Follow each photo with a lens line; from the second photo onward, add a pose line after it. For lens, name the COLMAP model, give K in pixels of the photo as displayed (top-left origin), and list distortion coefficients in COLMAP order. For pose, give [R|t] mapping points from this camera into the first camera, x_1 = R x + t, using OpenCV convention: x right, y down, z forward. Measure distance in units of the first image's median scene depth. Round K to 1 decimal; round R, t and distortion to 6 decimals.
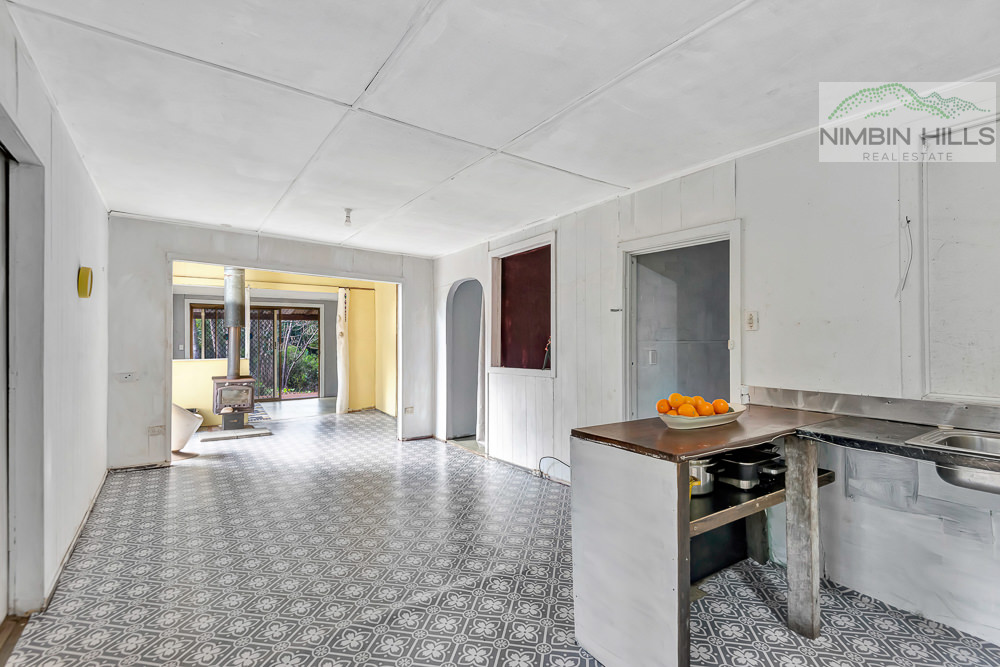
lens RADIAL K [[468.0, 0, 499.1], [0, 468.0, 330.6], [0, 0, 1]] dist [0.001745, -0.003240]
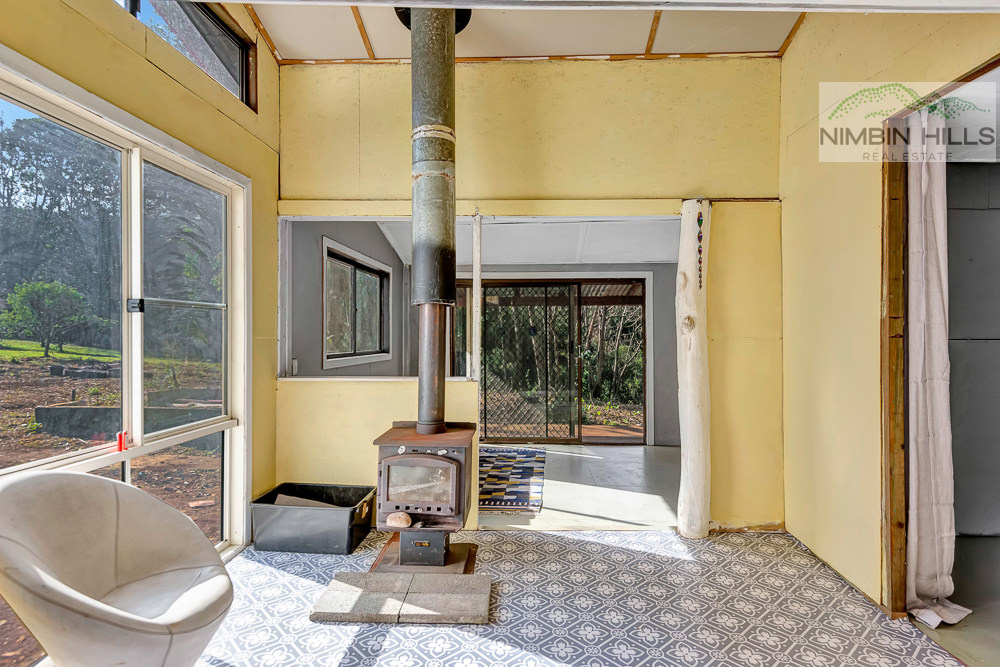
lens RADIAL K [[535.4, 0, 499.8], [0, 535.4, 329.6], [0, 0, 1]] dist [0.006717, 0.000153]
pose [[0.796148, -0.004170, -0.605087, -0.192248], [0.005587, 0.999984, 0.000459, 0.011790], [0.605076, -0.003746, 0.796159, 0.549742]]
